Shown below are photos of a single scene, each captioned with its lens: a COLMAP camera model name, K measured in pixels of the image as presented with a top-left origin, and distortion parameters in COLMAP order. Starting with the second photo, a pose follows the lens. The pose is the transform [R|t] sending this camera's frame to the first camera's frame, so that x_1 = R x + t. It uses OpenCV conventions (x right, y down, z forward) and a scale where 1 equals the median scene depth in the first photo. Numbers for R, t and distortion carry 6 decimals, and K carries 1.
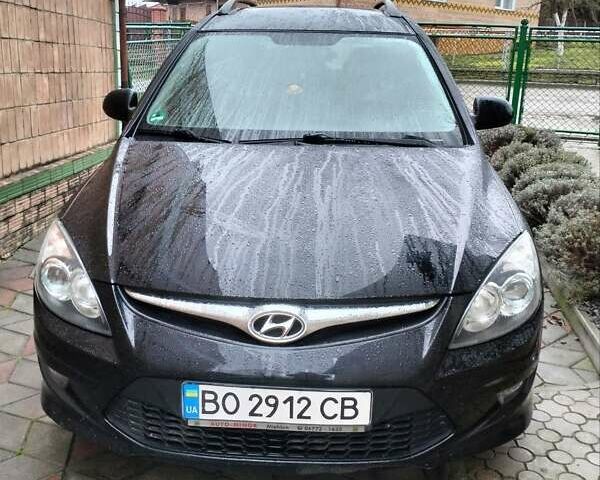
lens RADIAL K [[633.3, 0, 302.3], [0, 633.3, 226.6], [0, 0, 1]] dist [0.135459, -0.386094]
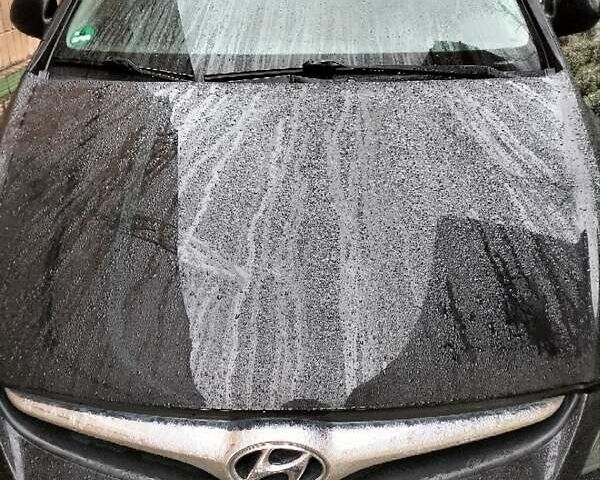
lens RADIAL K [[736.9, 0, 300.0], [0, 736.9, 240.0], [0, 0, 1]] dist [0.000479, 0.069671]
pose [[0.999582, -0.028472, 0.005035, -0.011471], [0.027517, 0.990237, 0.136654, -0.074790], [-0.008877, -0.136459, 0.990606, 0.256937]]
